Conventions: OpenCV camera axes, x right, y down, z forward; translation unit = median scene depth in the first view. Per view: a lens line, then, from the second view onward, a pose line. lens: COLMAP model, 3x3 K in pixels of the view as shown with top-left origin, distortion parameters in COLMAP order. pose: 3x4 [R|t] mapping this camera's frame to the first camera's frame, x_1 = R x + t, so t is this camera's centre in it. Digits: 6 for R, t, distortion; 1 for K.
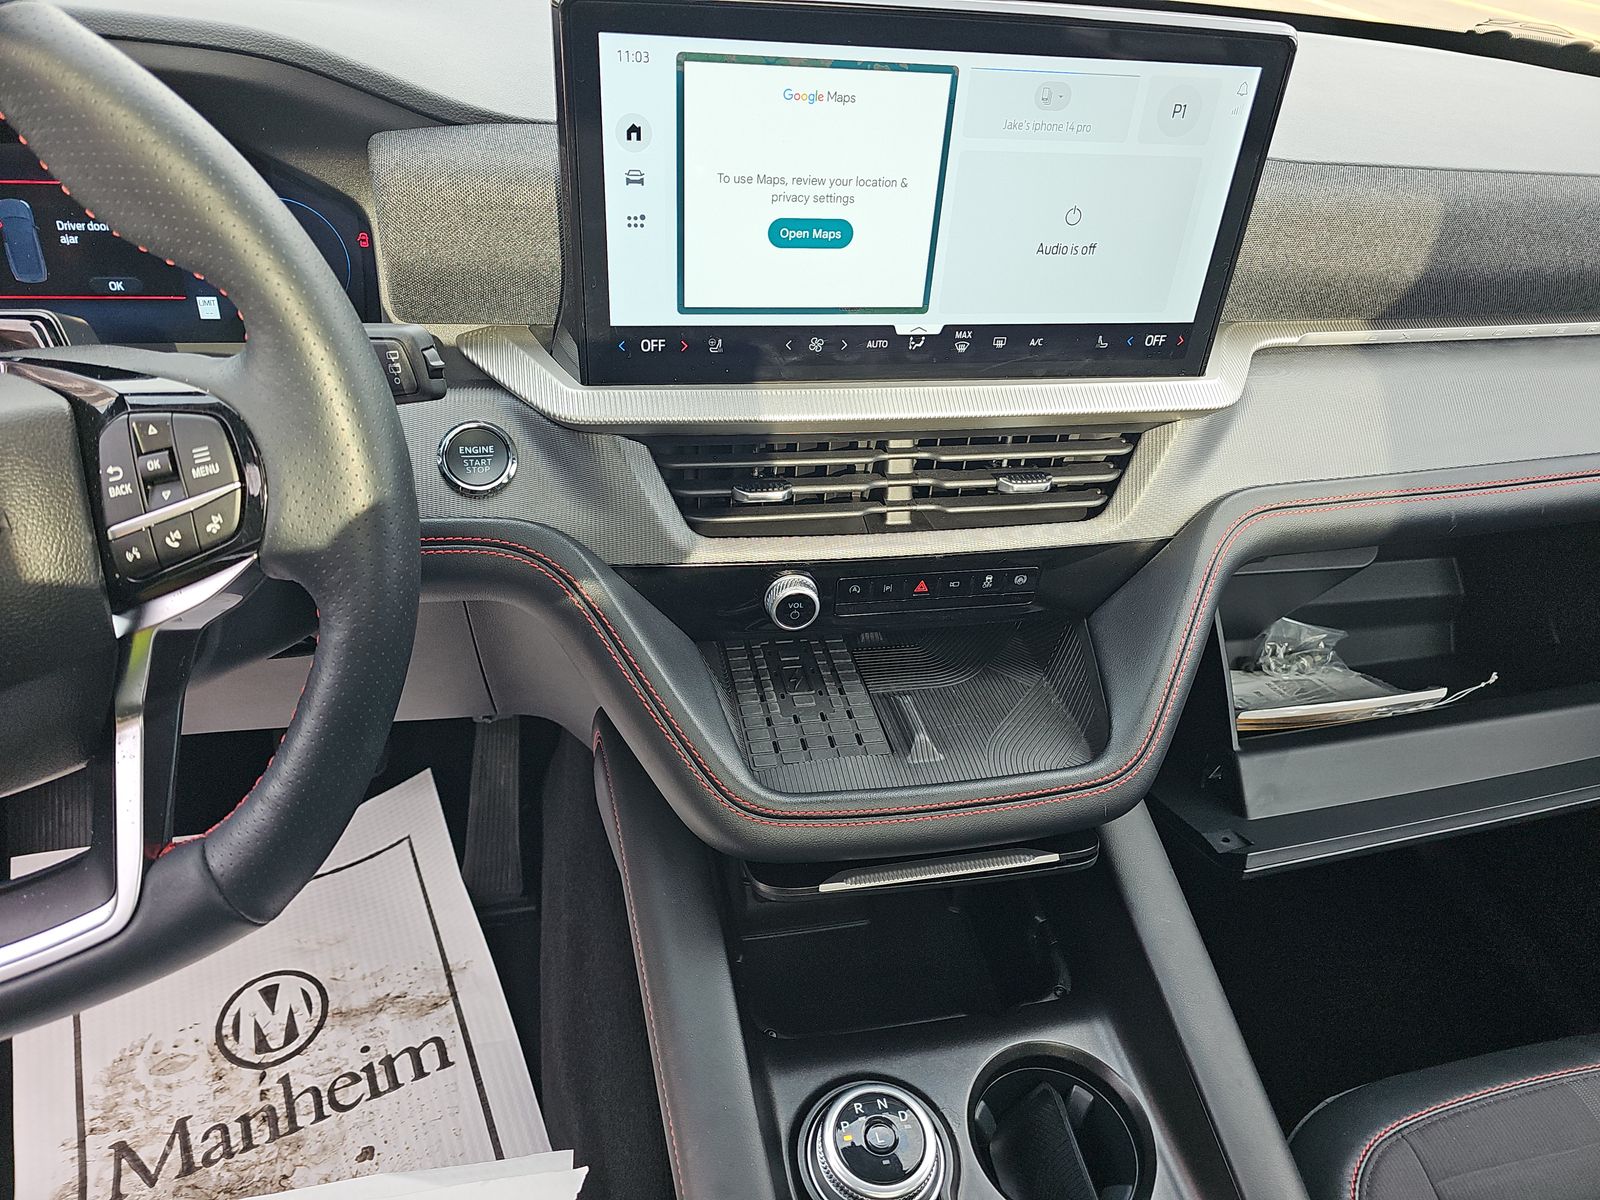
lens RADIAL K [[1075.9, 0, 800.9], [0, 1075.9, 607.7], [0, 0, 1]] dist [0.014827, 0.005608]
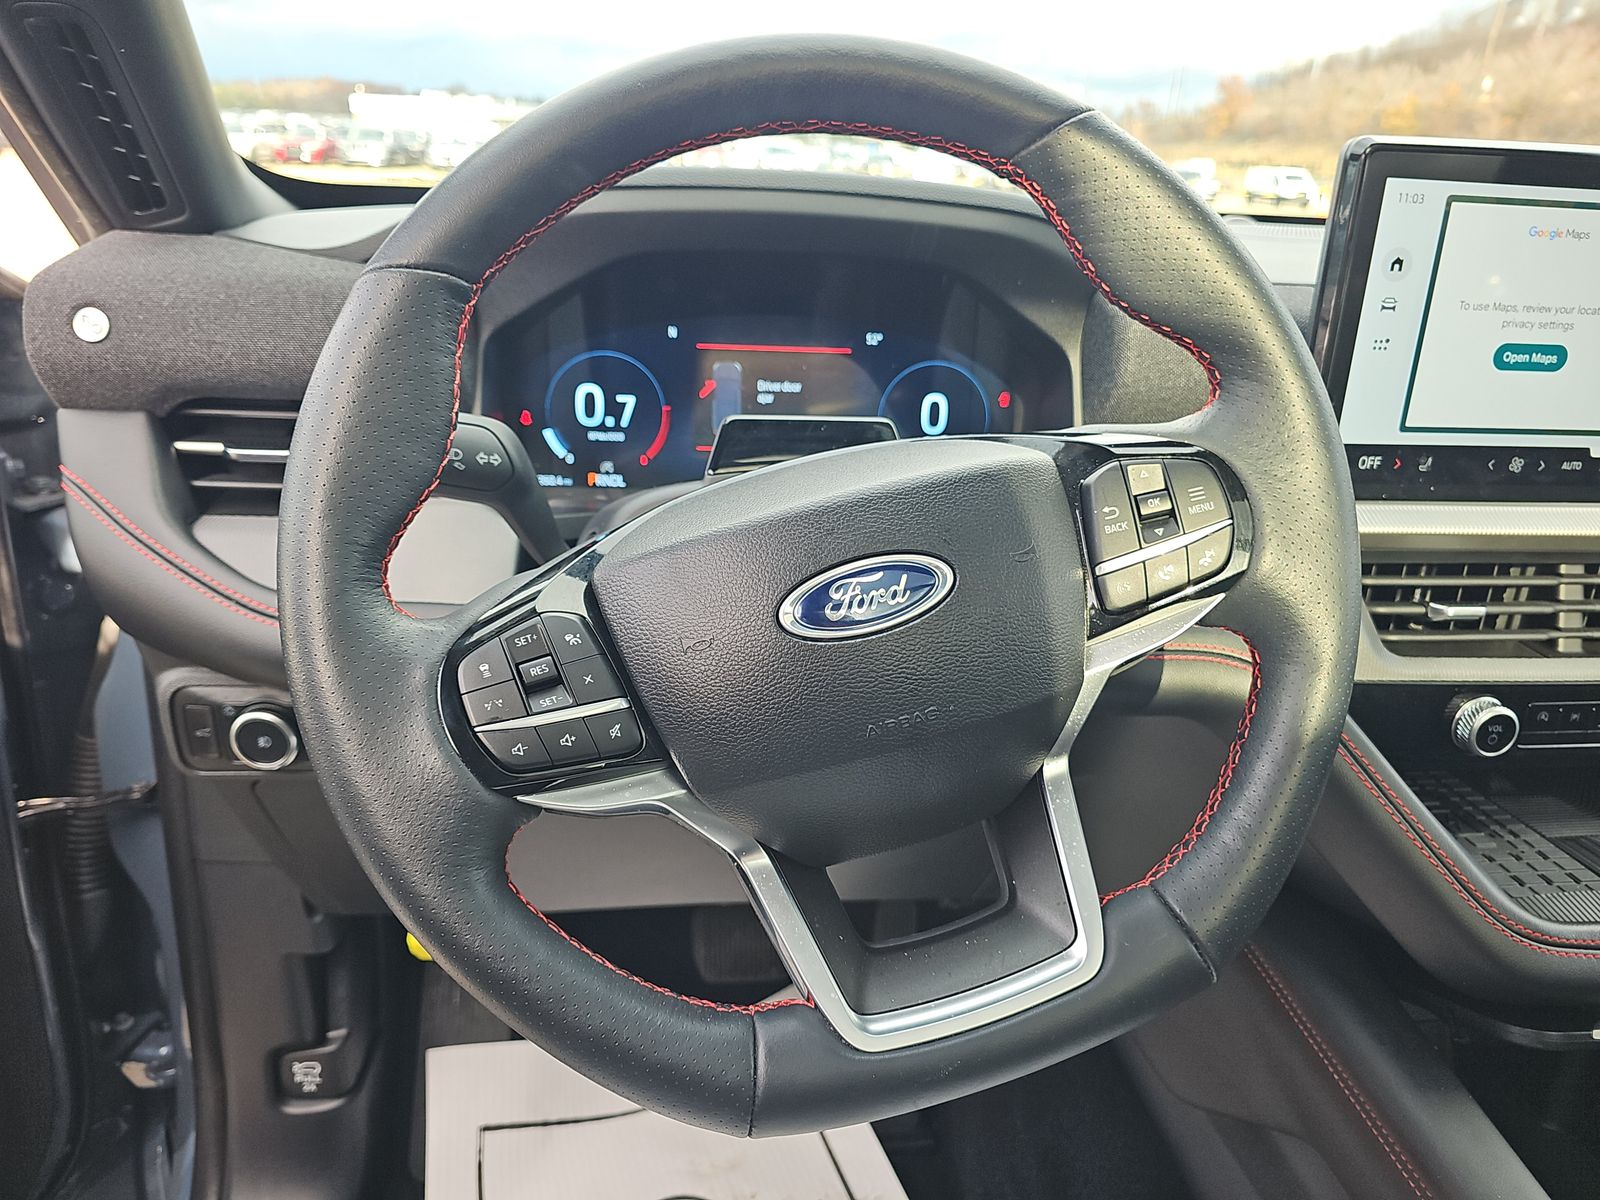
lens RADIAL K [[1075.9, 0, 800.5], [0, 1075.9, 613.0], [0, 0, 1]] dist [0.014827, 0.005608]
pose [[0.997359, -0.000475, -0.072633, -0.622483], [-0.018267, 0.966199, -0.257150, 0.180590], [0.070300, 0.257798, 0.963638, -0.012870]]
